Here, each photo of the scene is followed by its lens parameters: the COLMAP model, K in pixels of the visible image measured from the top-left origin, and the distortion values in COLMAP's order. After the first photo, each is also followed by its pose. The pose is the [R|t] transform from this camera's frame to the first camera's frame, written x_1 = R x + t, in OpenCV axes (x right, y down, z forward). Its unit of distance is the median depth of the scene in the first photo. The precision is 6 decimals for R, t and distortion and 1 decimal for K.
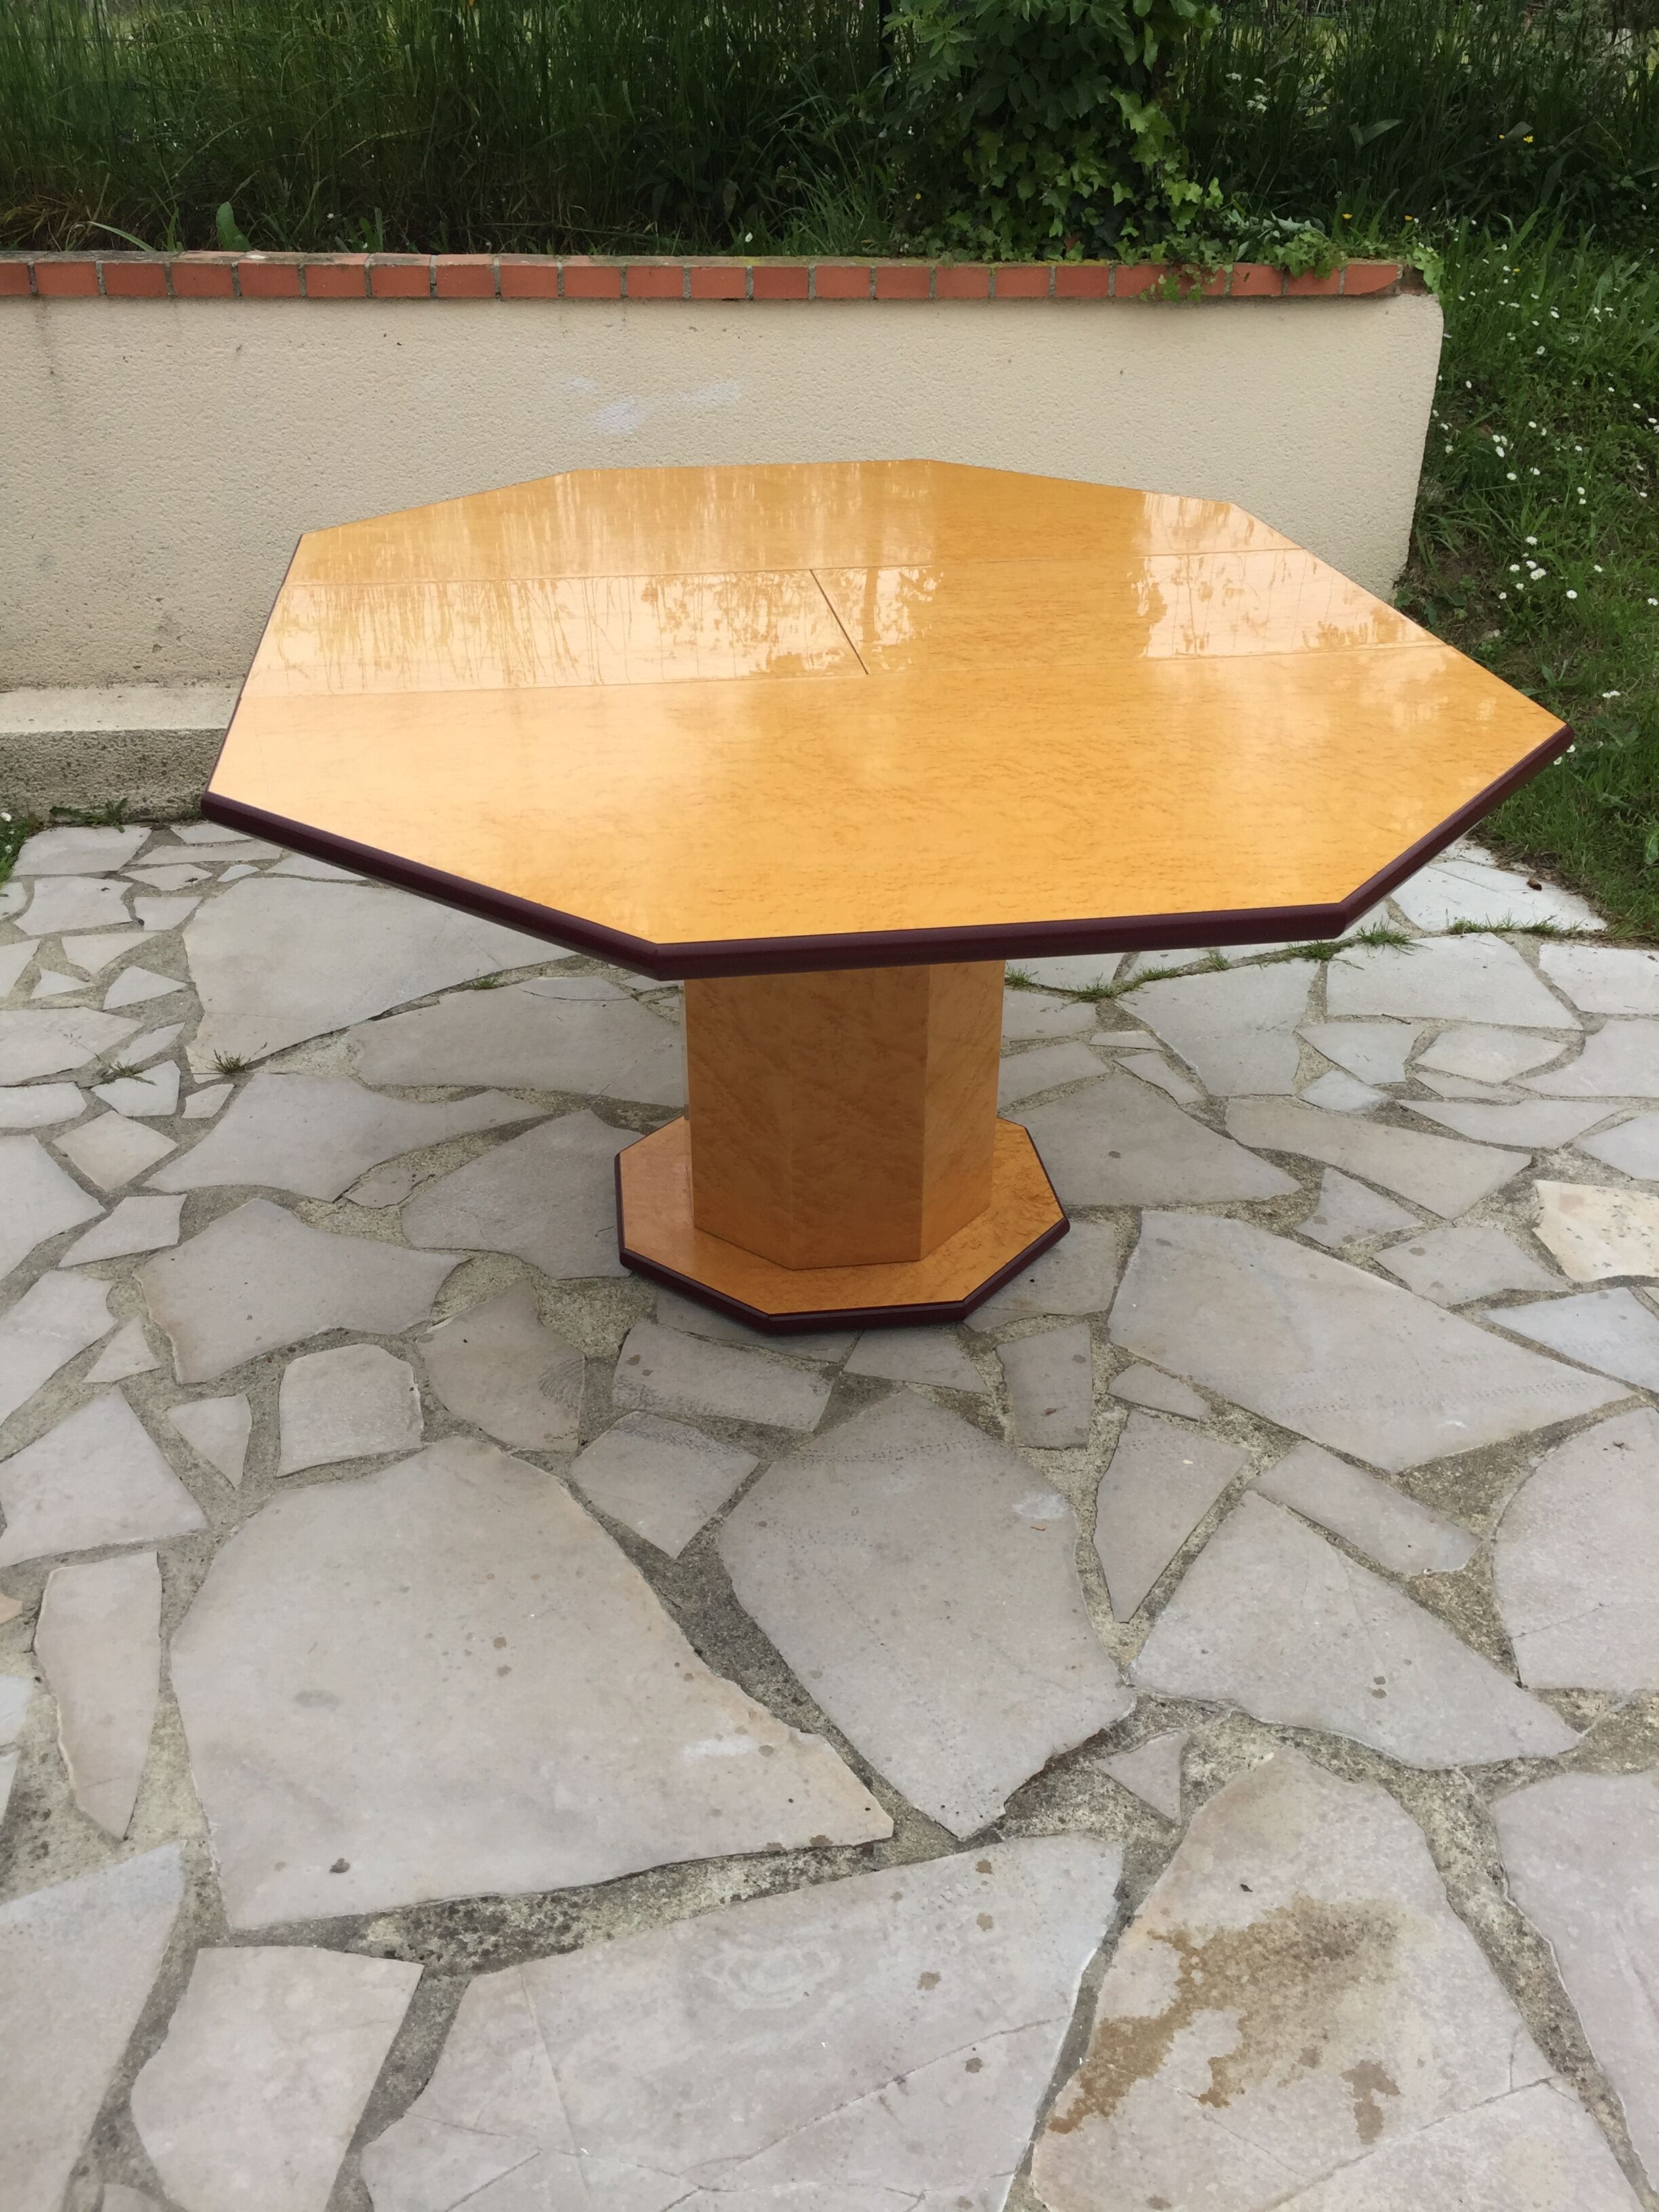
lens RADIAL K [[1902.5, 0, 834.5], [0, 1902.5, 1147.0], [0, 0, 1]] dist [0.088710, -0.136440]
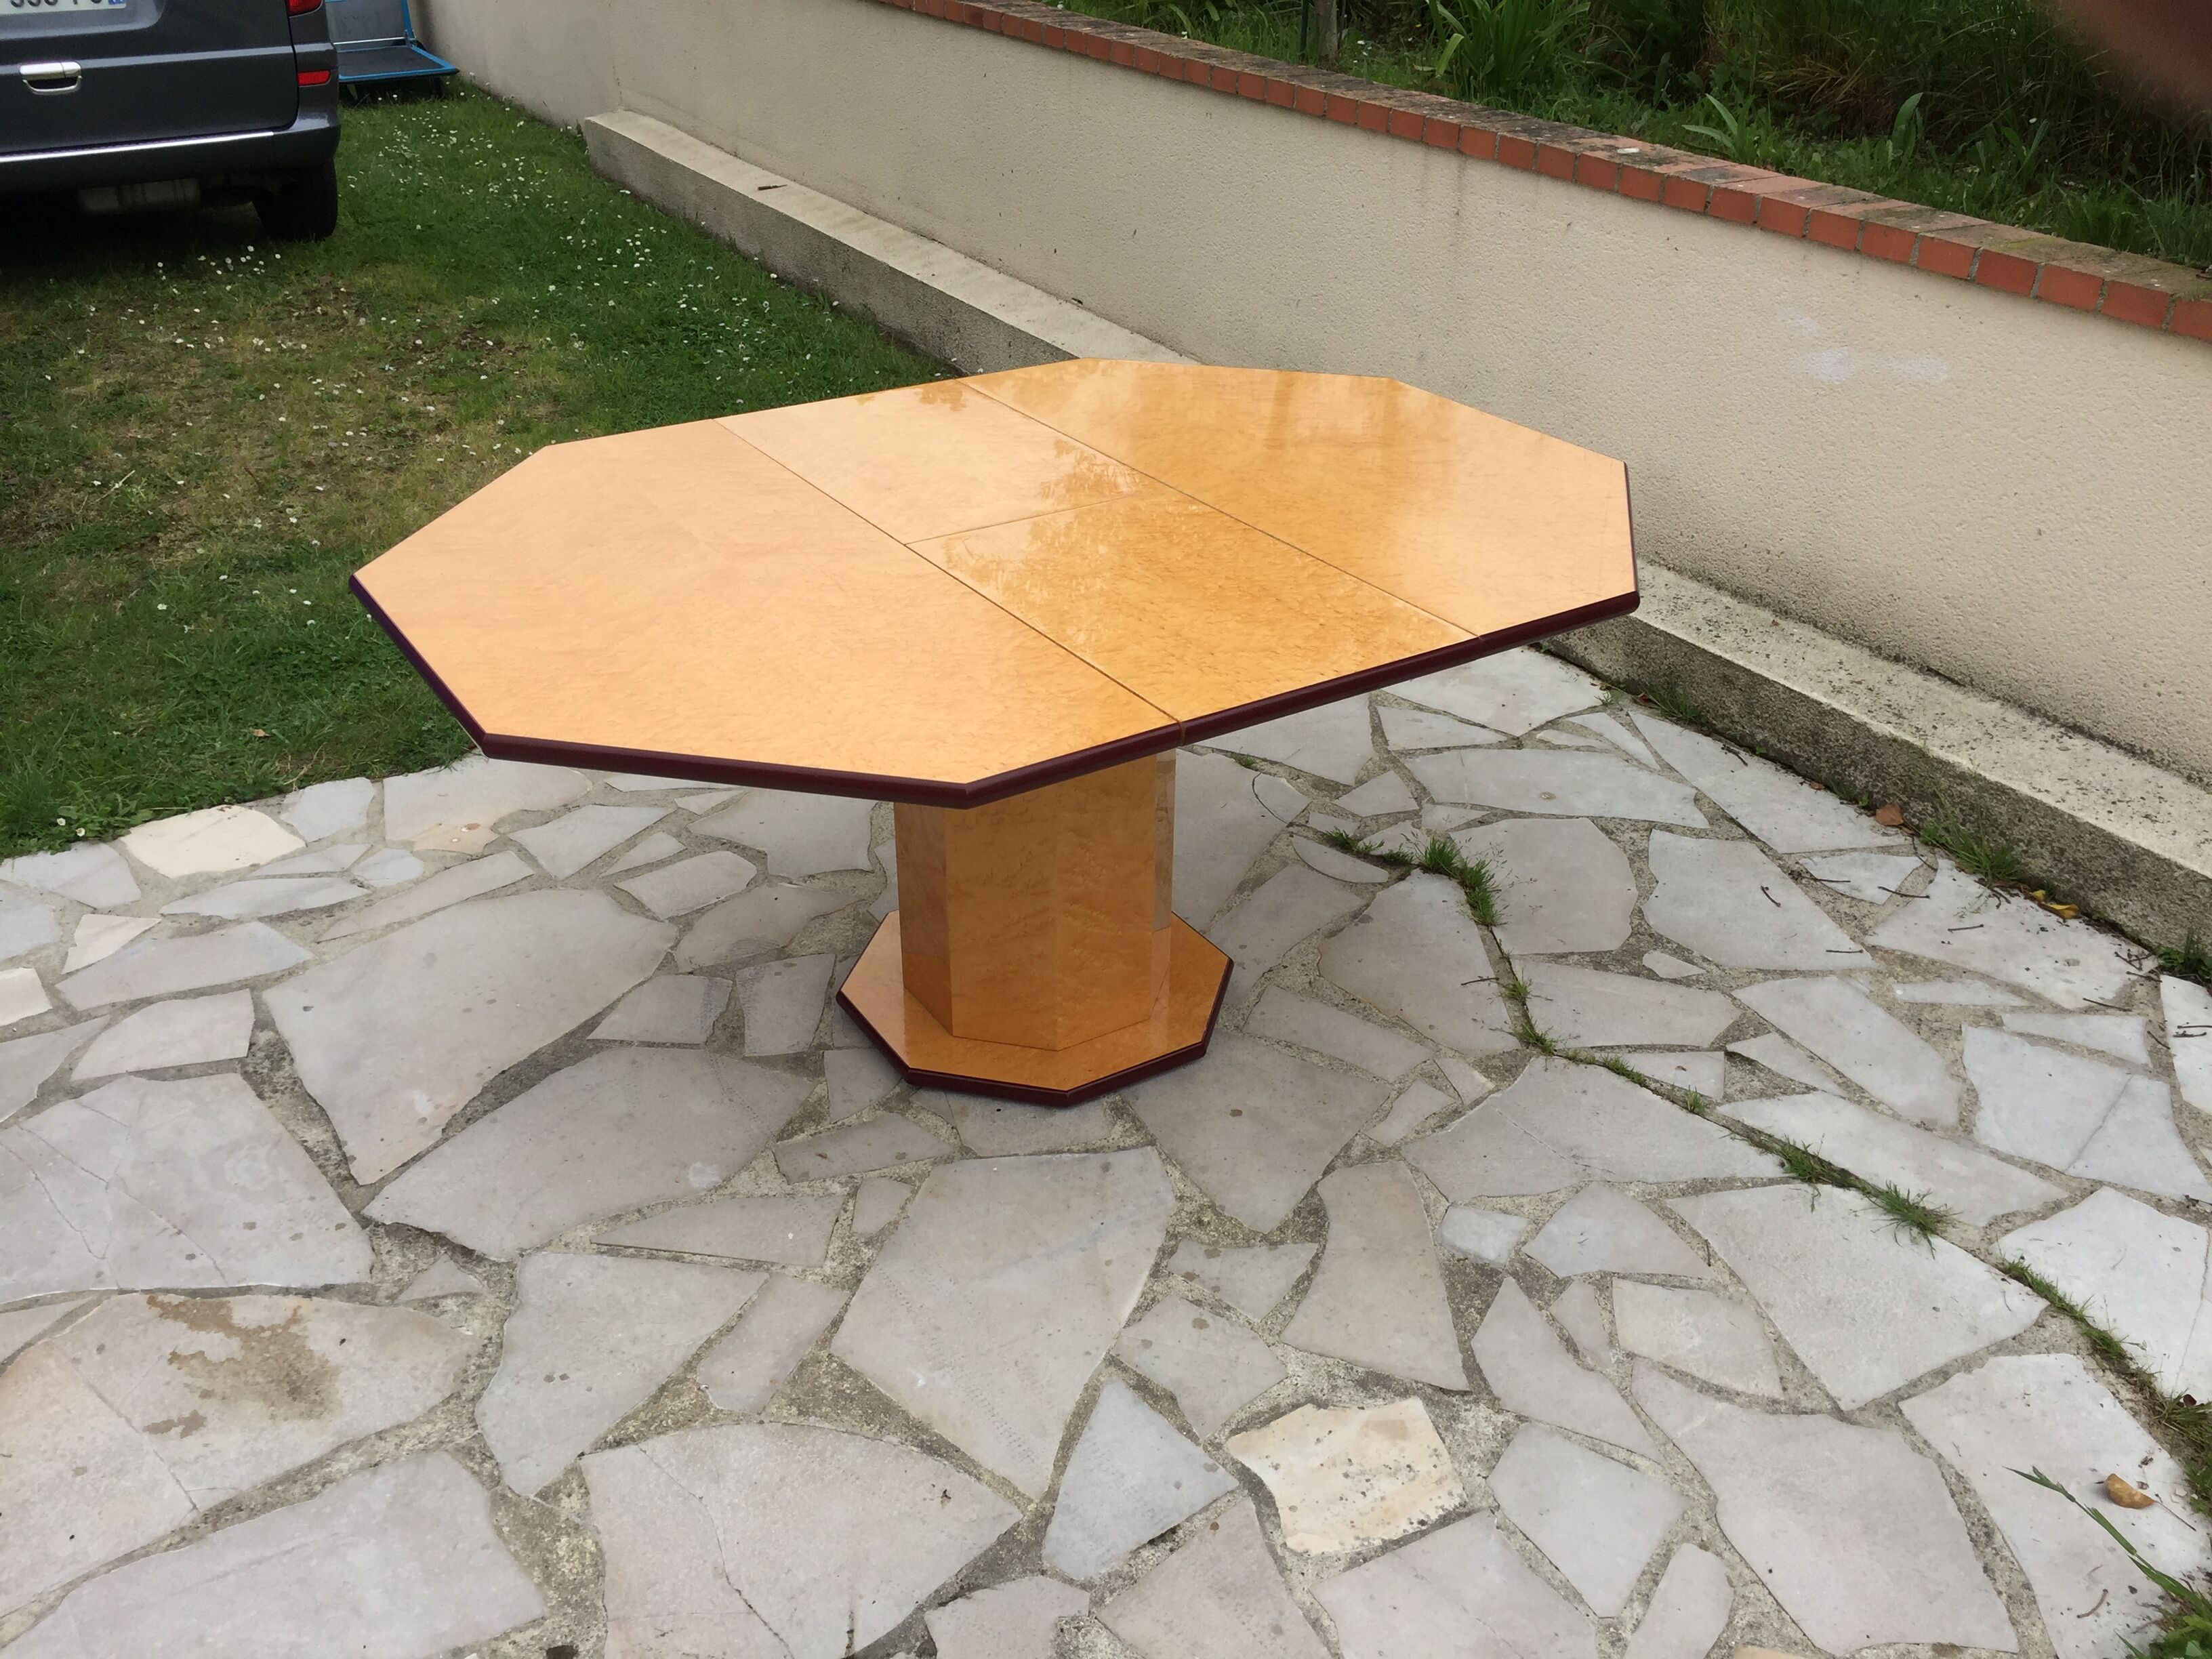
lens RADIAL K [[1916.2, 0, 1057.6], [0, 1916.2, 830.7], [0, 0, 1]] dist [0.083440, -0.144855]
pose [[0.405523, 0.445206, -0.798337, 1.271399], [-0.471214, 0.850200, 0.234771, -0.472429], [0.783268, 0.280983, 0.554563, 0.466149]]
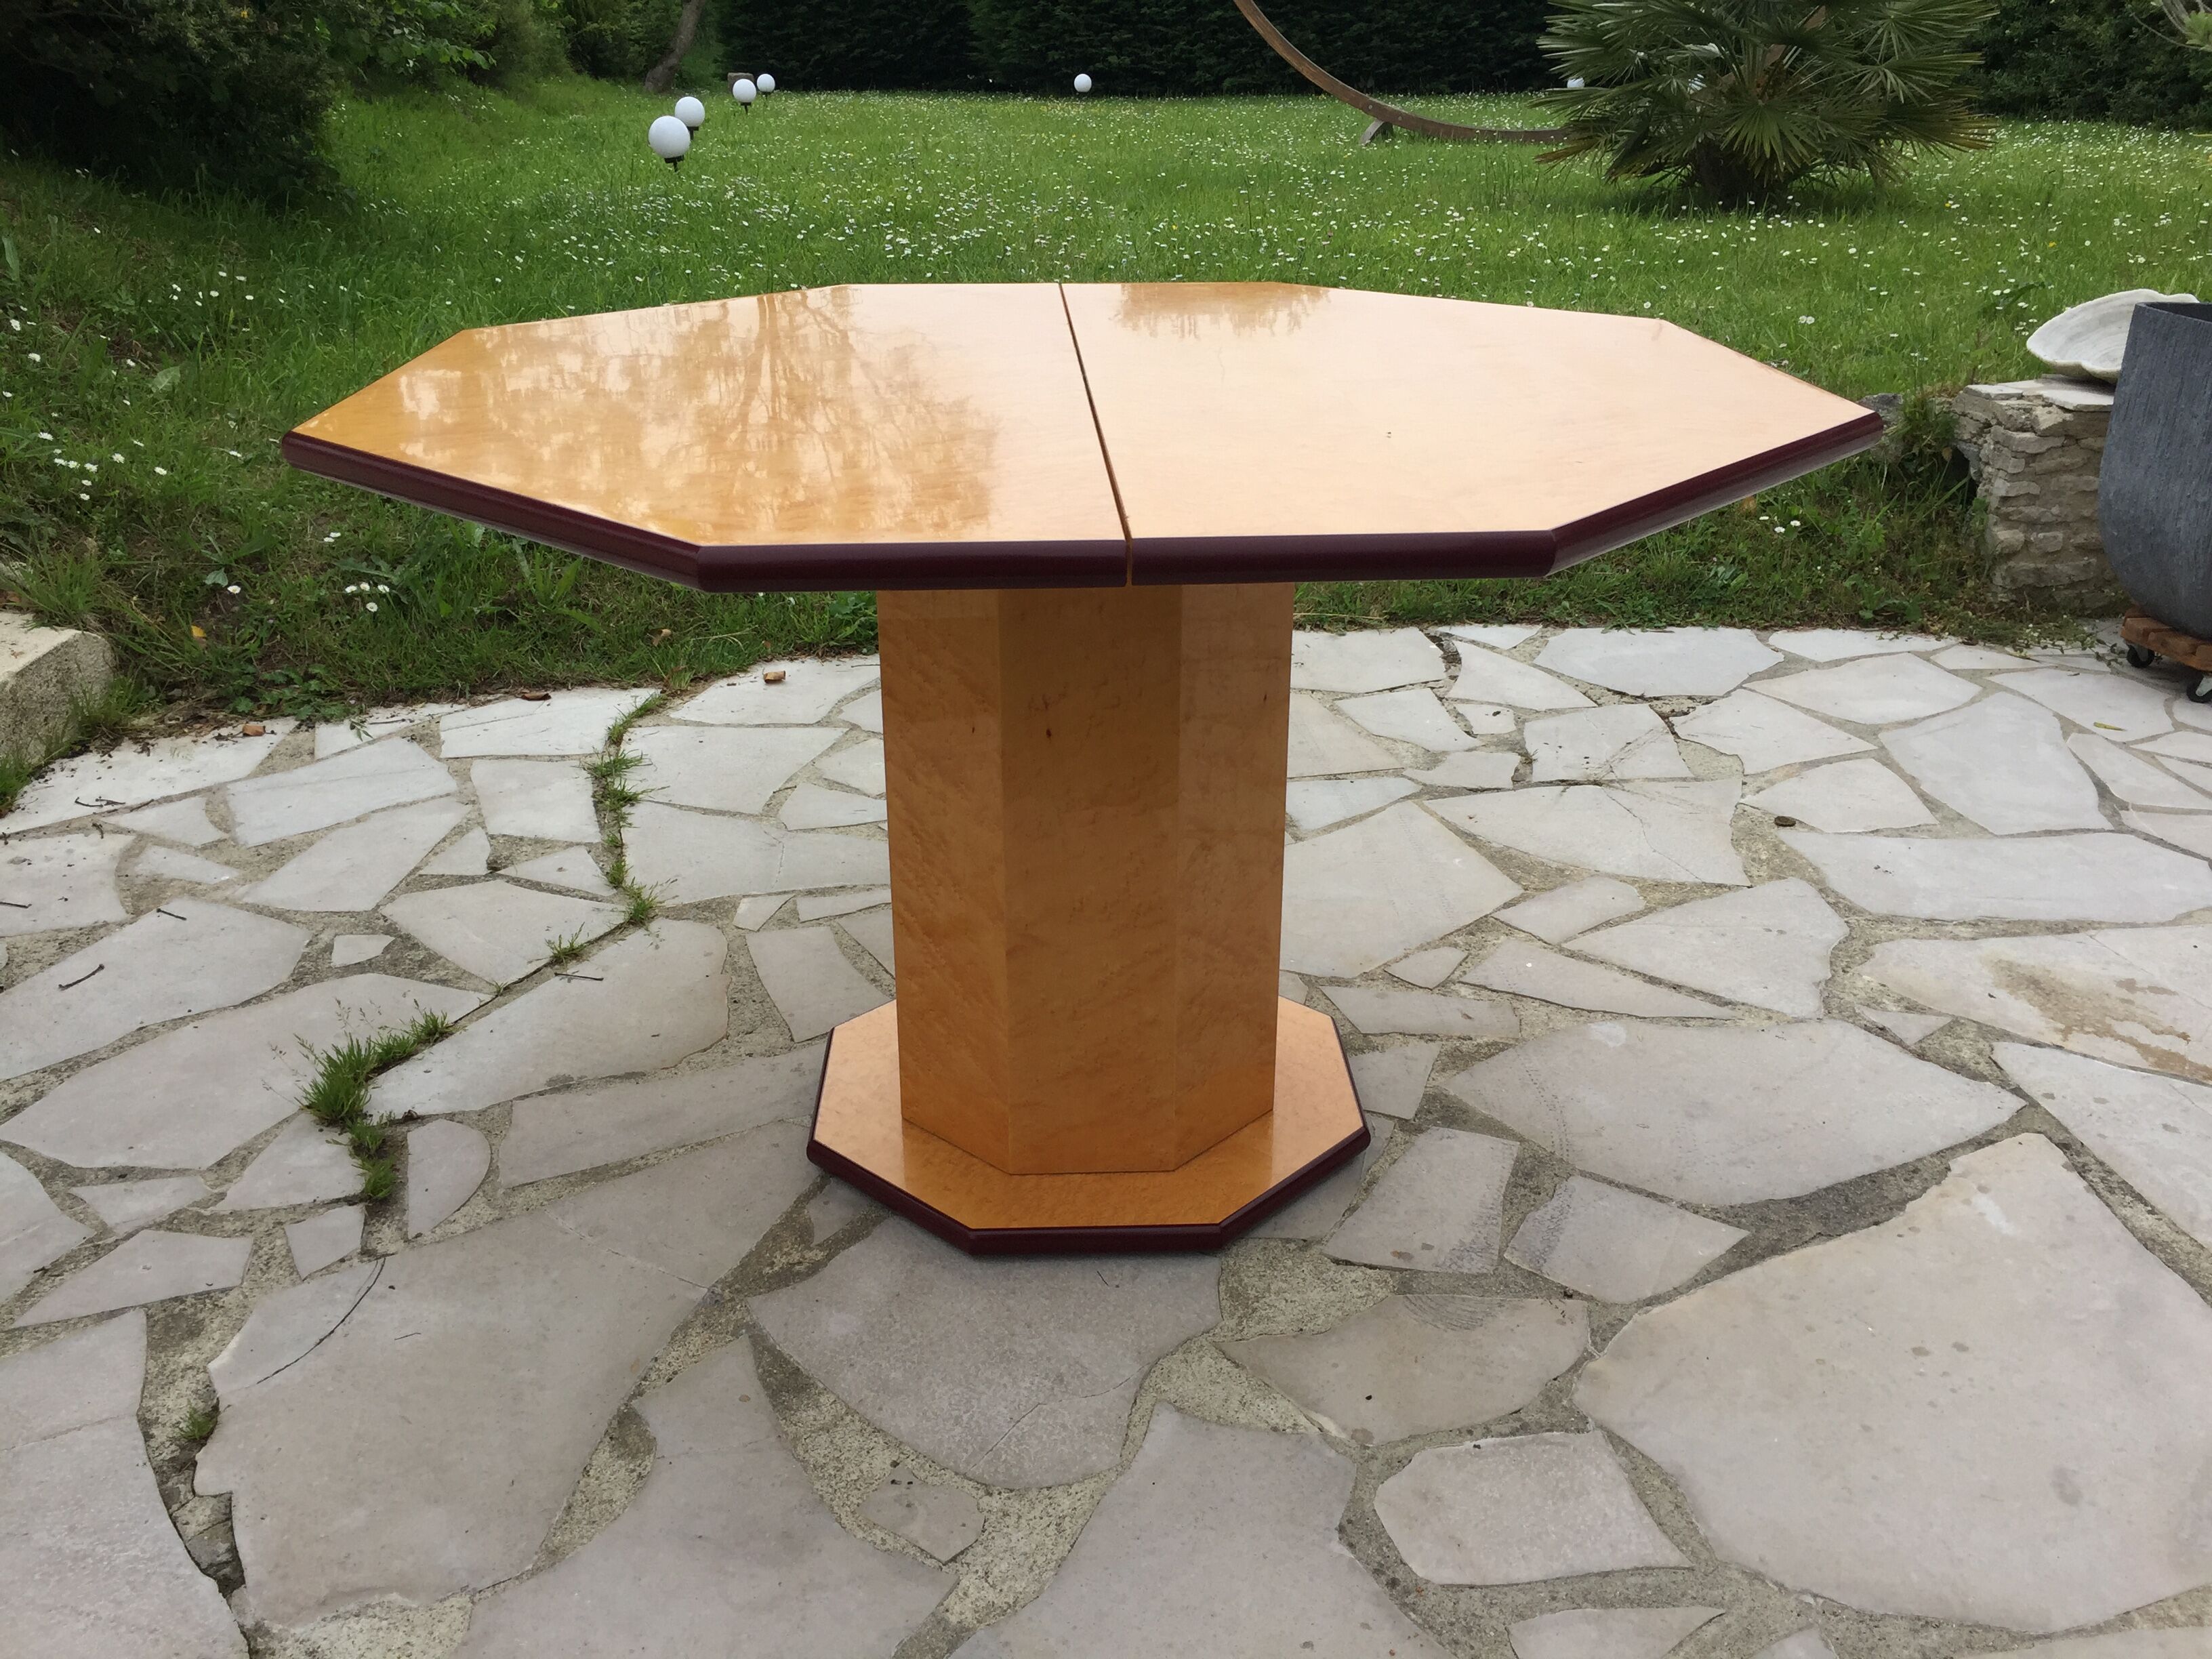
lens RADIAL K [[1907.4, 0, 1108.5], [0, 1907.4, 826.4], [0, 0, 1]] dist [0.088499, -0.137446]
pose [[0.090361, -0.384953, 0.918502, -0.993982], [0.508633, 0.810760, 0.289759, -0.418842], [-0.856228, 0.440998, 0.269061, 1.017094]]
